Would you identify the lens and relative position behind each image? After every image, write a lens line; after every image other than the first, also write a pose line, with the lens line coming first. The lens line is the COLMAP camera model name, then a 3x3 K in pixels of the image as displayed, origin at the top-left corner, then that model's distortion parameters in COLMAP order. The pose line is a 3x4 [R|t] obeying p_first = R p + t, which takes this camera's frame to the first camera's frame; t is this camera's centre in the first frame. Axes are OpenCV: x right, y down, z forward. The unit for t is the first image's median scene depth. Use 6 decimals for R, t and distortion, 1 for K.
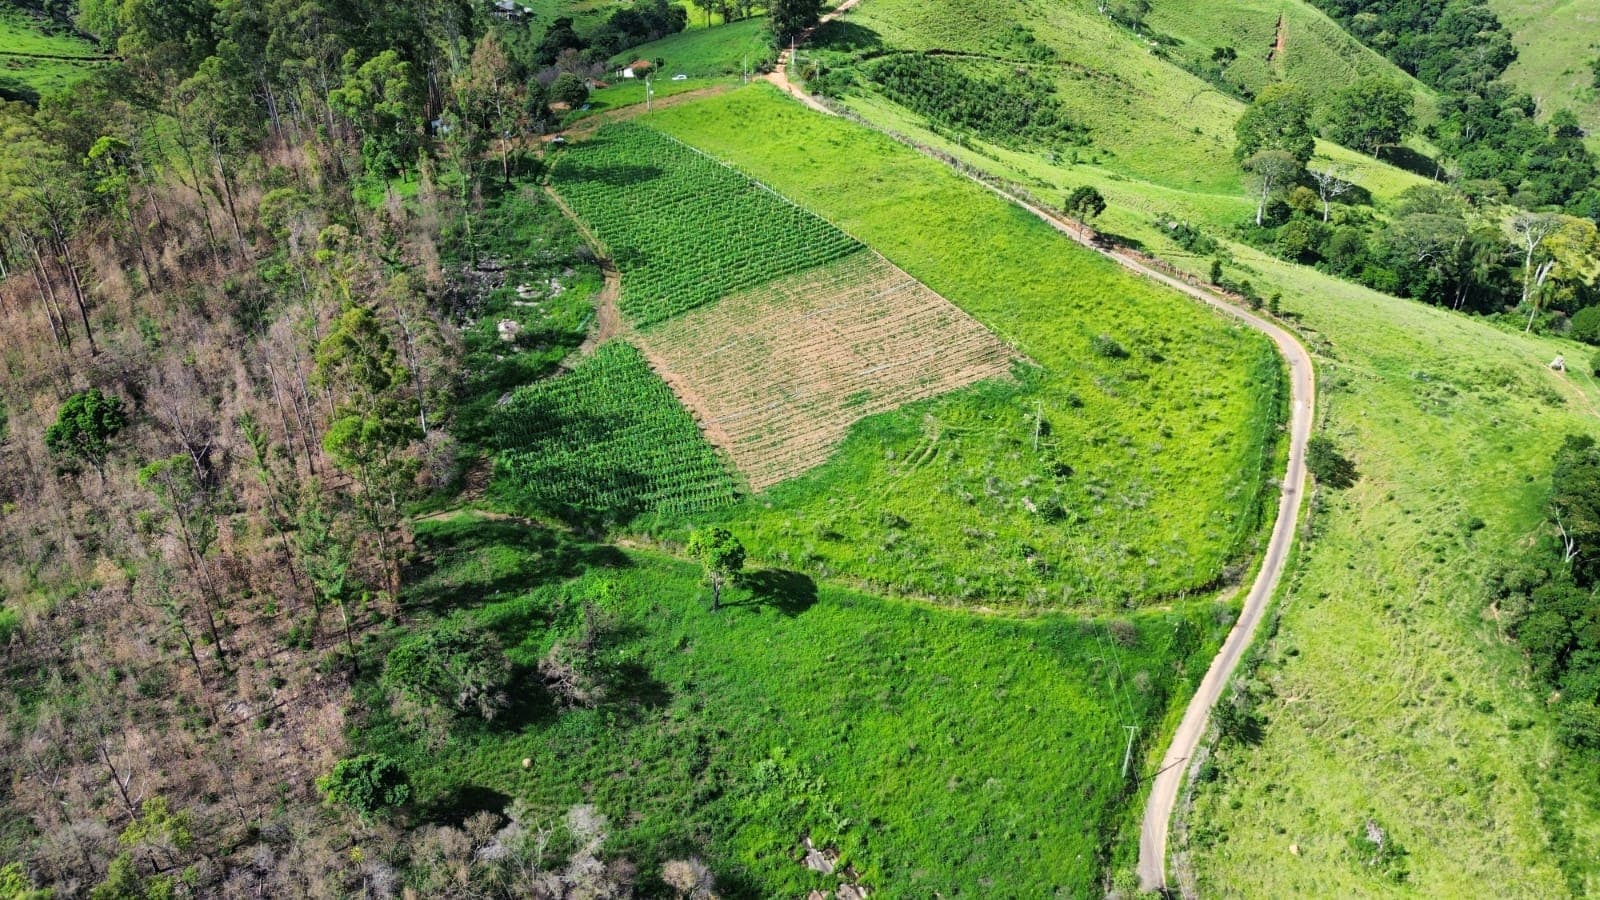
lens RADIAL K [[1134.9, 0, 797.1], [0, 1134.9, 451.7], [0, 0, 1]] dist [0.049440, -0.040355]
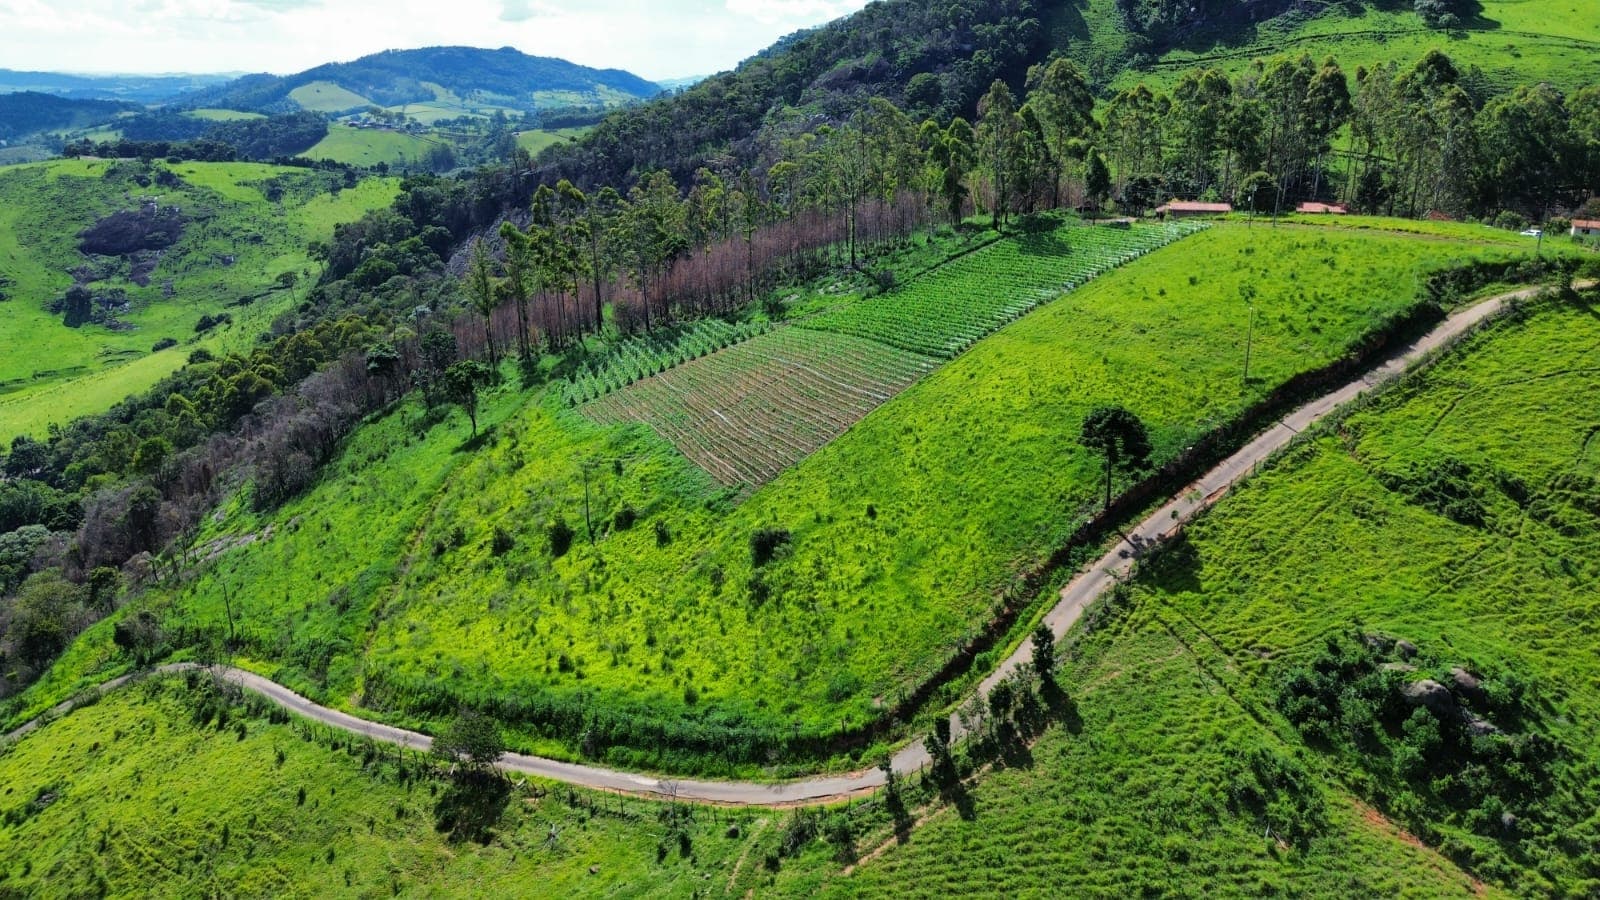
lens RADIAL K [[1134.9, 0, 801.1], [0, 1134.9, 452.6], [0, 0, 1]] dist [0.049440, -0.040355]
pose [[-0.150831, 0.311018, -0.938359, 0.900983], [-0.469679, 0.812694, 0.344862, -0.382560], [0.869857, 0.492743, 0.023499, 1.023432]]
